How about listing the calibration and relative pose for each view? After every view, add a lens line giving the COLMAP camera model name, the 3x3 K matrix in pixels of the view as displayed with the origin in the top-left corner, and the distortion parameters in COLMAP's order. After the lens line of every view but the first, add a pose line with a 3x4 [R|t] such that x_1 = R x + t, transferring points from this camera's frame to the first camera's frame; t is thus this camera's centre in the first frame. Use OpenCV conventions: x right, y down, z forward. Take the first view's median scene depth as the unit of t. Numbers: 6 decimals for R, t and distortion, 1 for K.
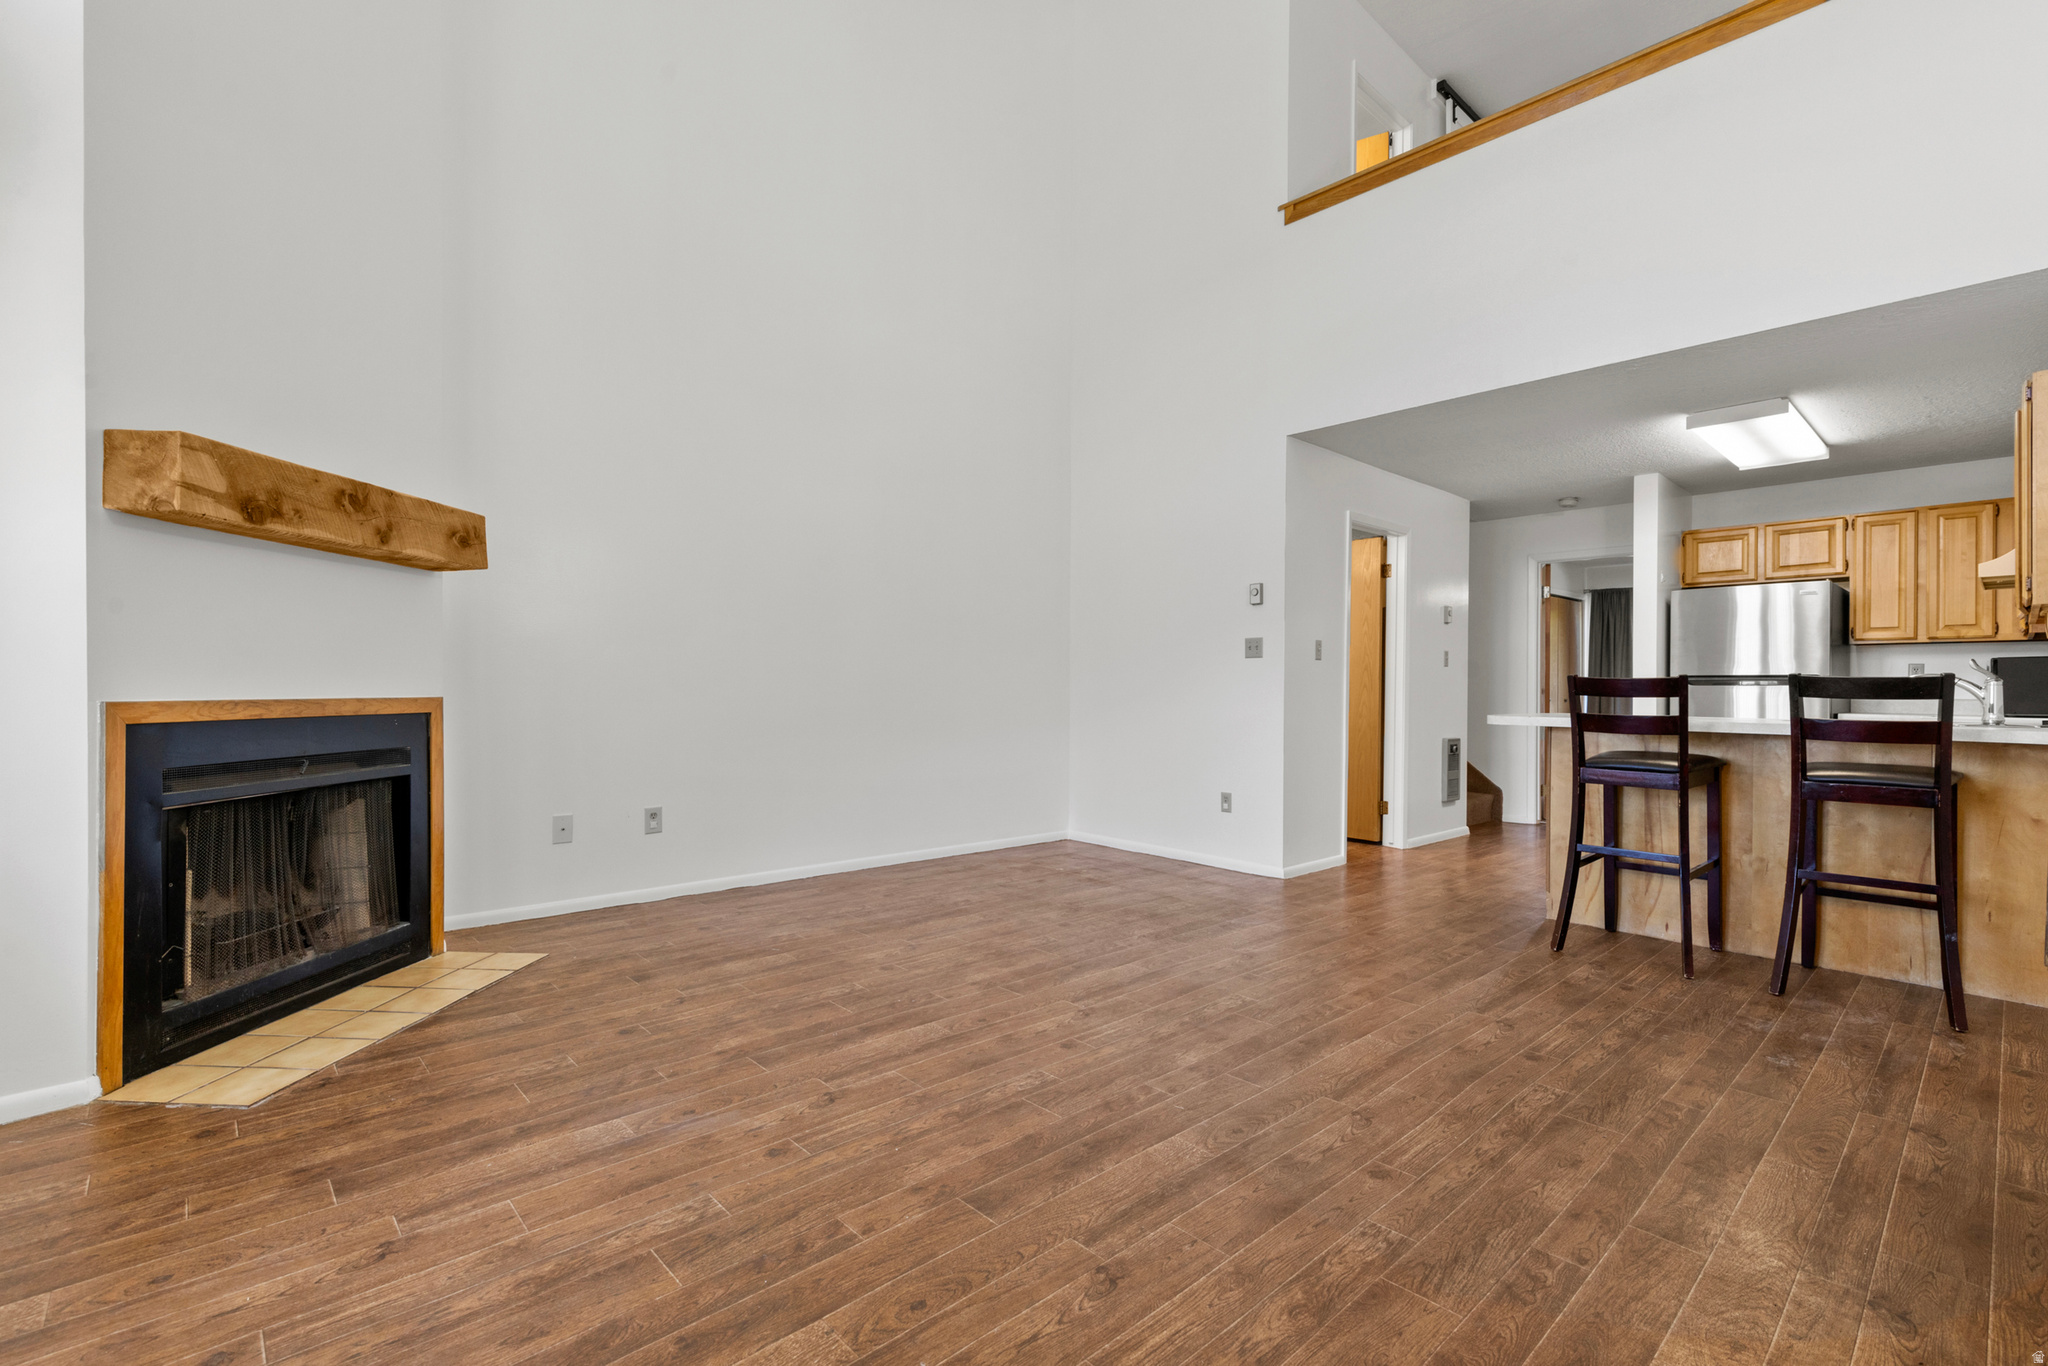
lens RADIAL K [[927.9, 0, 1022.3], [0, 927.9, 690.3], [0, 0, 1]] dist [0.004000, 0.000331]
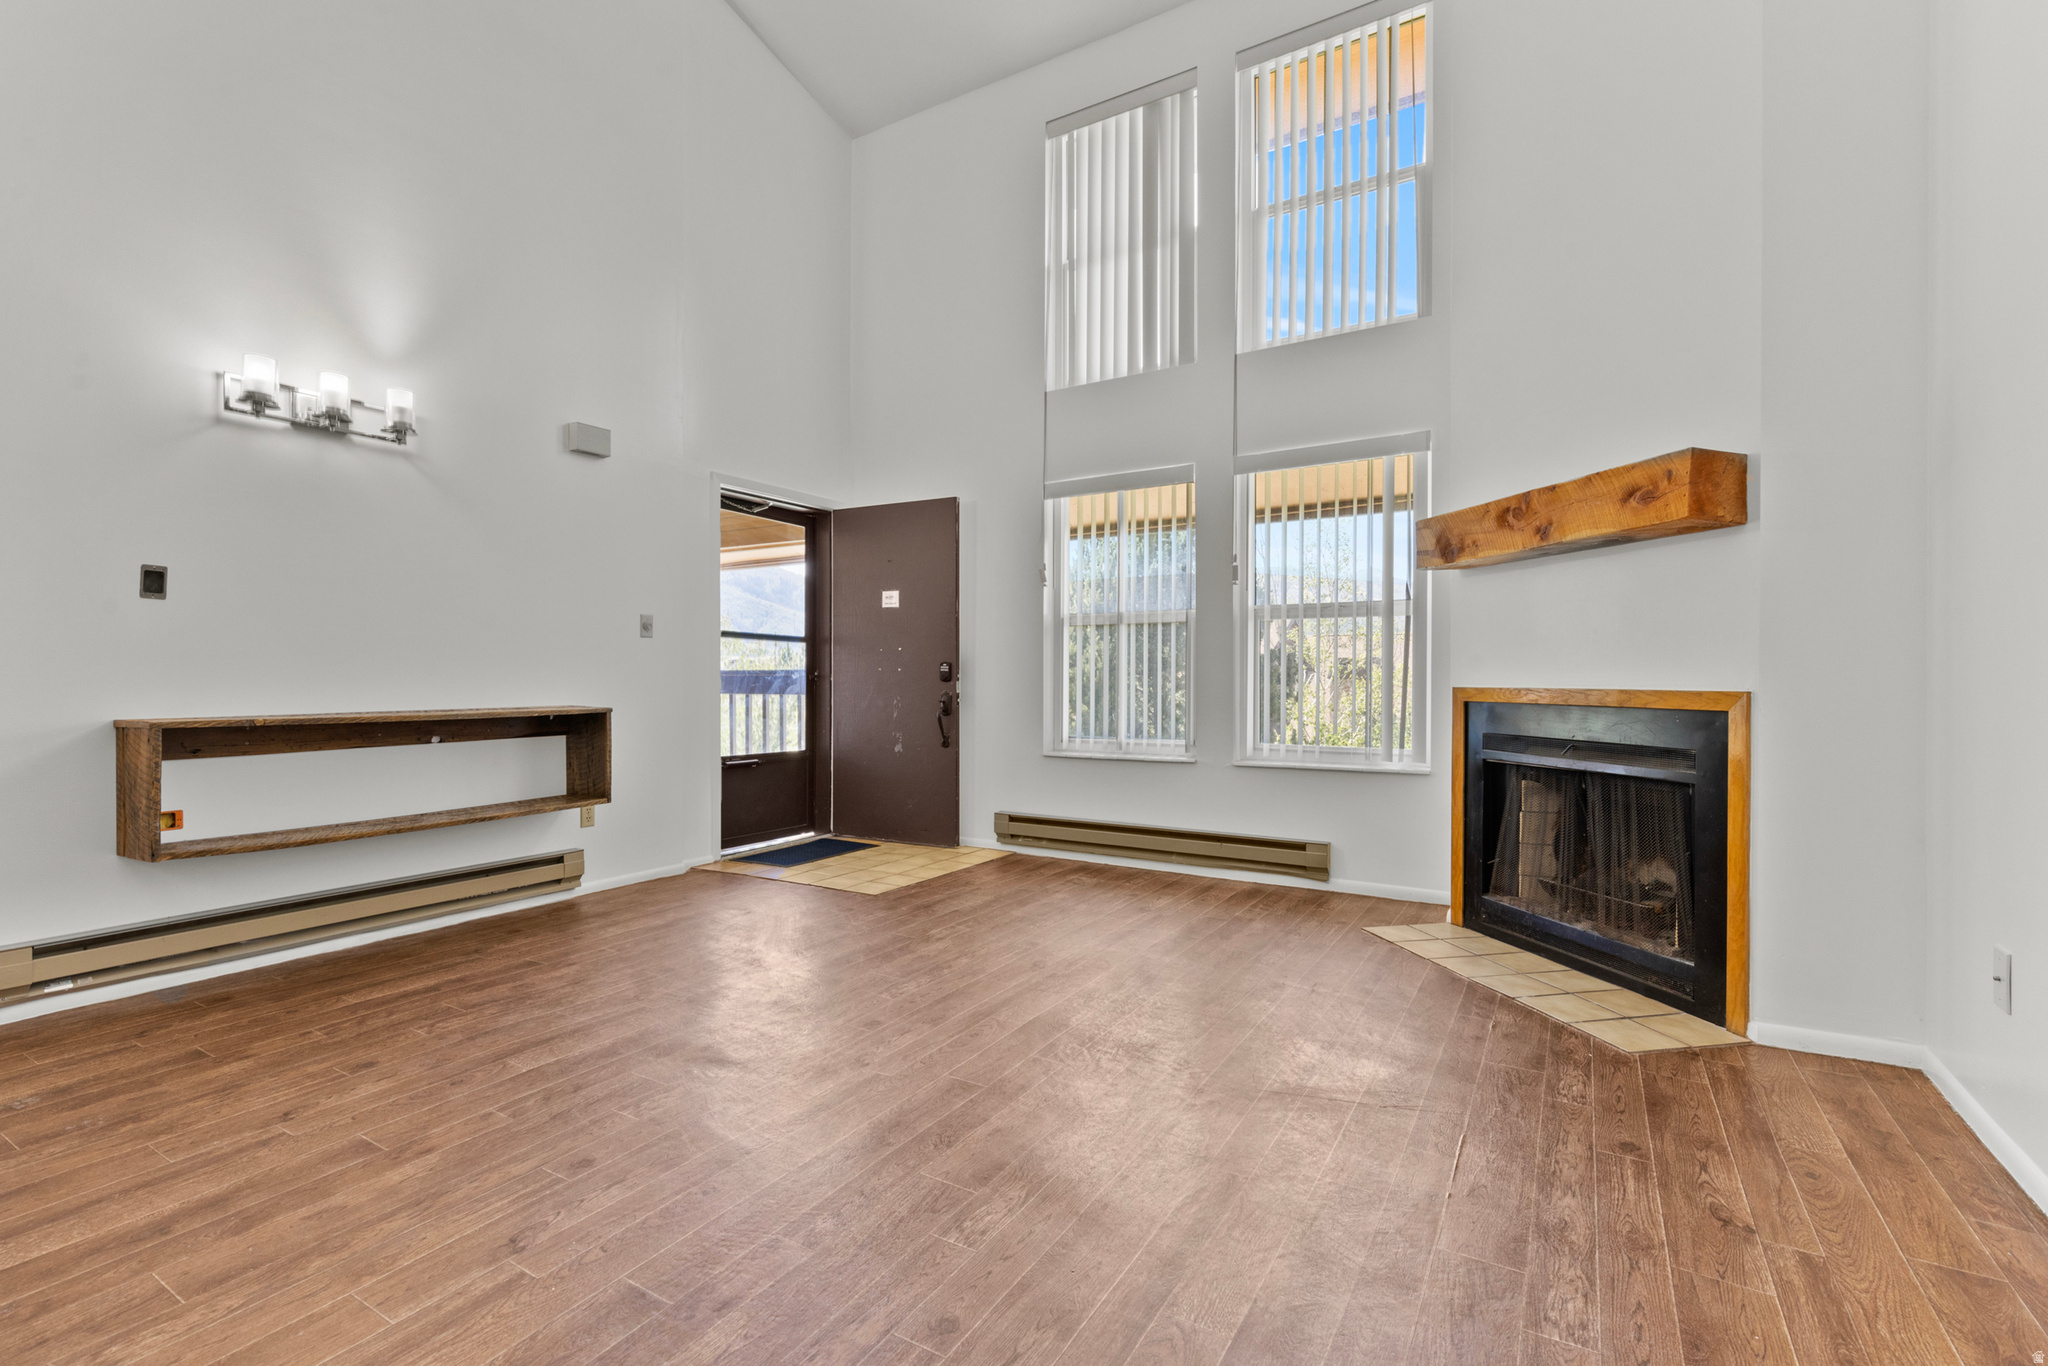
lens RADIAL K [[927.9, 0, 1020.9], [0, 927.9, 678.1], [0, 0, 1]] dist [0.004000, 0.000331]
pose [[-0.962931, -0.009807, -0.269568, 0.194334], [-0.011082, 0.999933, 0.003211, 0.000801], [0.269518, 0.006079, -0.962976, 2.276861]]
